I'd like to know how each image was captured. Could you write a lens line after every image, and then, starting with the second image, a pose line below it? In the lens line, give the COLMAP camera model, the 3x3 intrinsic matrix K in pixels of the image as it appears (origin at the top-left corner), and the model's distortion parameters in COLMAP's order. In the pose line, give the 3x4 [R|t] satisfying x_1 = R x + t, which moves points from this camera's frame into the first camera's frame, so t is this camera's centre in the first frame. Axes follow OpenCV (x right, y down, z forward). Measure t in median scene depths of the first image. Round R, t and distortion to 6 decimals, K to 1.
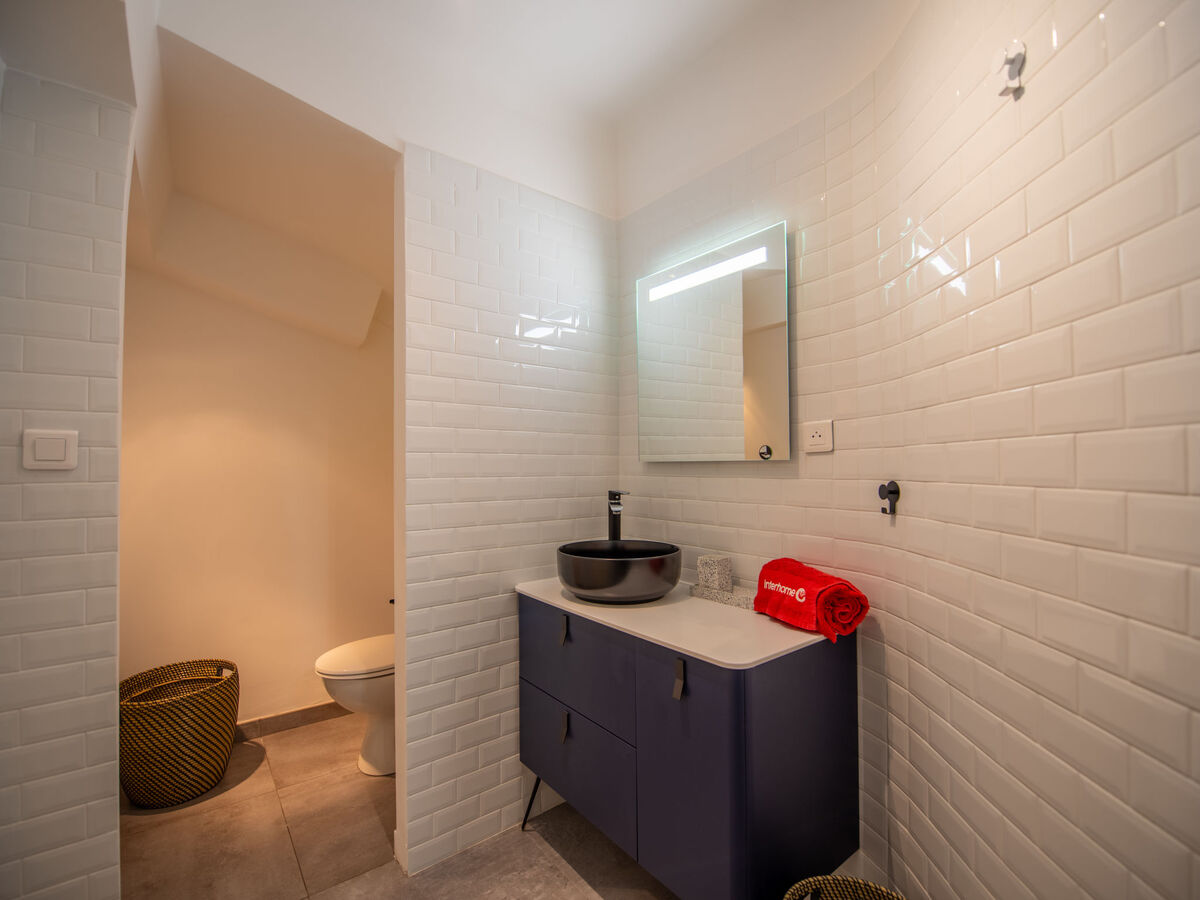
lens RADIAL K [[535.1, 0, 598.3], [0, 535.1, 451.3], [0, 0, 1]] dist [-0.013318, -0.003541]
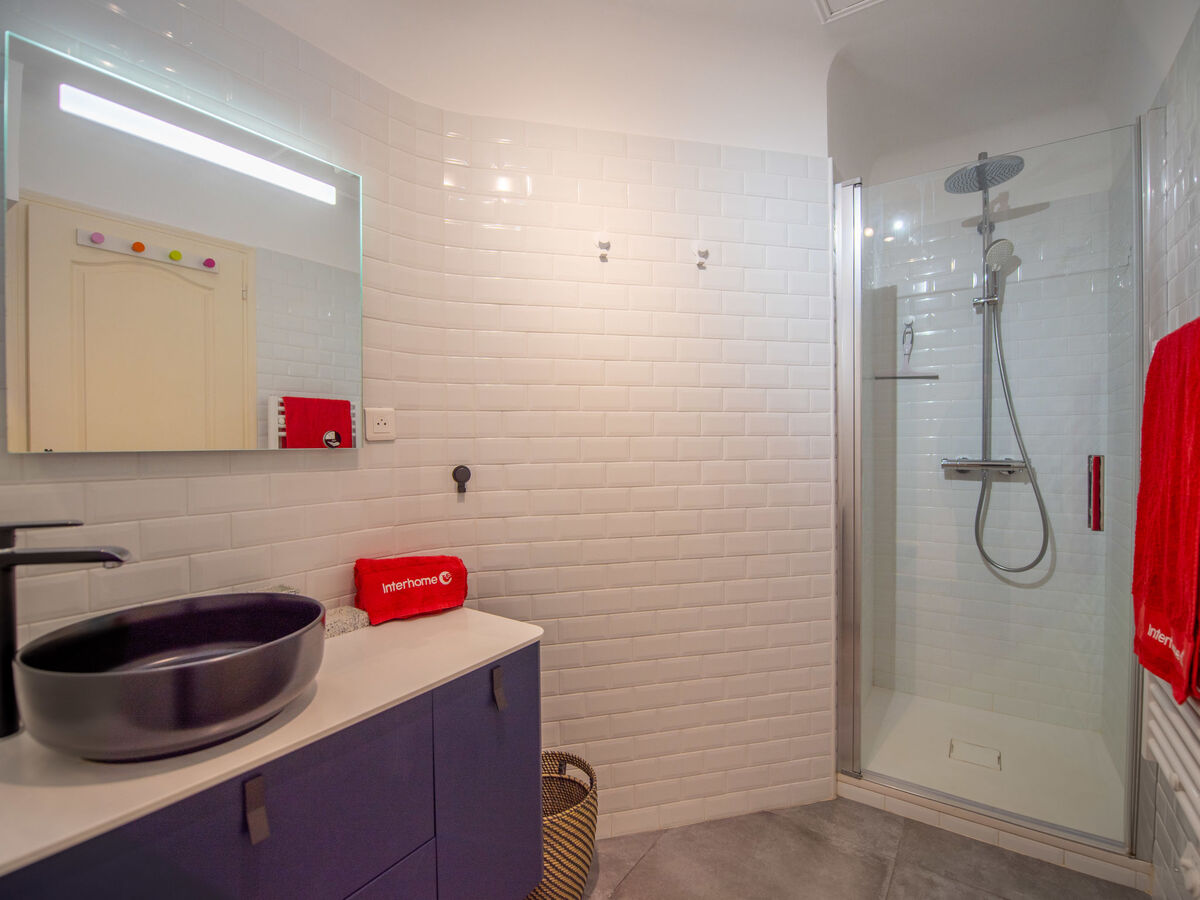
lens RADIAL K [[535.1, 0, 598.3], [0, 535.1, 451.3], [0, 0, 1]] dist [-0.013318, -0.003541]
pose [[-0.328749, -0.001872, 0.944416, -0.682438], [-0.014269, 0.999894, -0.002985, 0.019686], [-0.944310, -0.014458, -0.328741, 1.029056]]
